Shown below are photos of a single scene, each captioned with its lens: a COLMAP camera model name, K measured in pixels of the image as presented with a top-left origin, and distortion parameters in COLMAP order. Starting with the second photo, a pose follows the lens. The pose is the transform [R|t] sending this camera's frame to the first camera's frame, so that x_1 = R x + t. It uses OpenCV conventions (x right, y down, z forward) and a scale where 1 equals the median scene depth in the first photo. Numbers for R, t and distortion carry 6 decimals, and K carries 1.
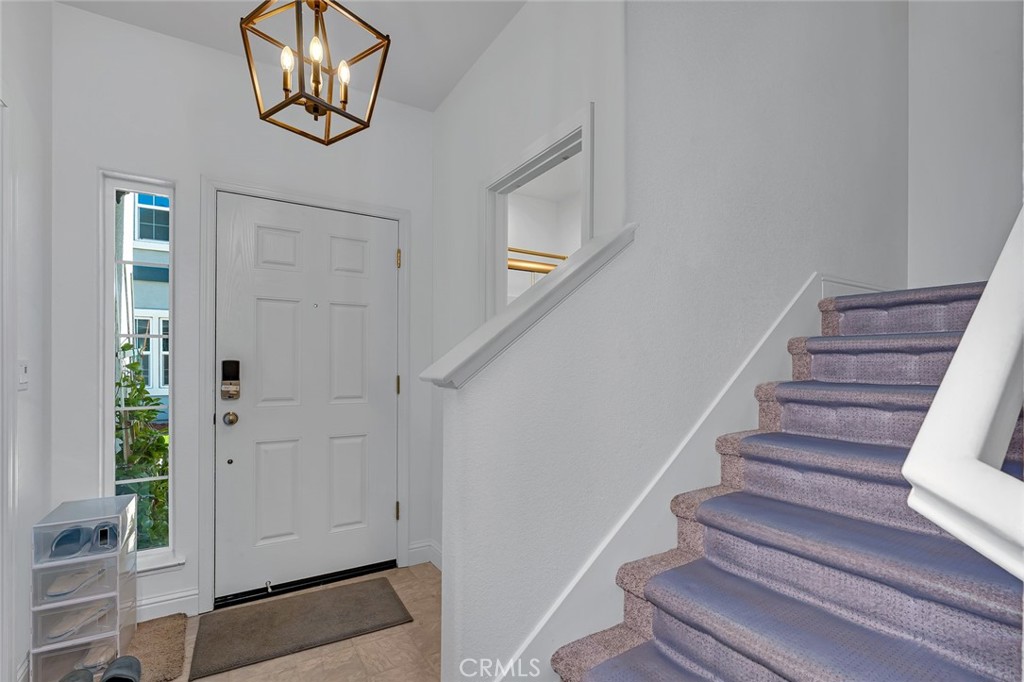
lens RADIAL K [[465.8, 0, 510.6], [0, 465.8, 378.6], [0, 0, 1]] dist [-0.008259, -0.000040]
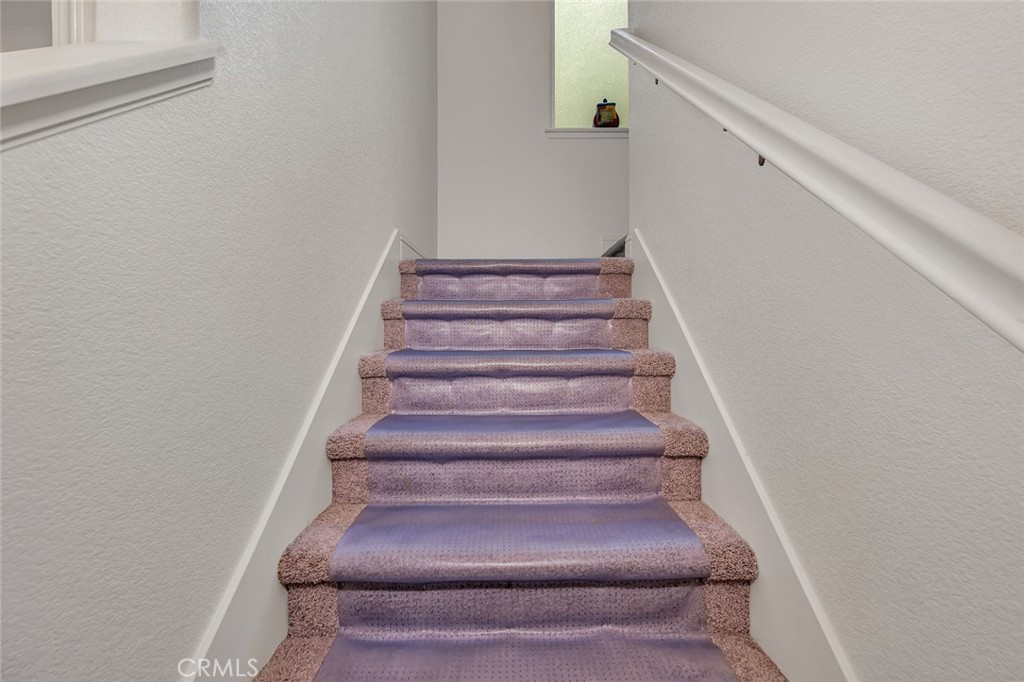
lens RADIAL K [[460.0, 0, 512.0], [0, 460.0, 341.0], [0, 0, 1]] dist [-0.003469, -0.000248]
pose [[0.521101, -0.018633, 0.853291, 0.007845], [0.030000, 0.999544, 0.003506, -0.009531], [-0.852968, 0.023772, 0.521422, 0.401537]]
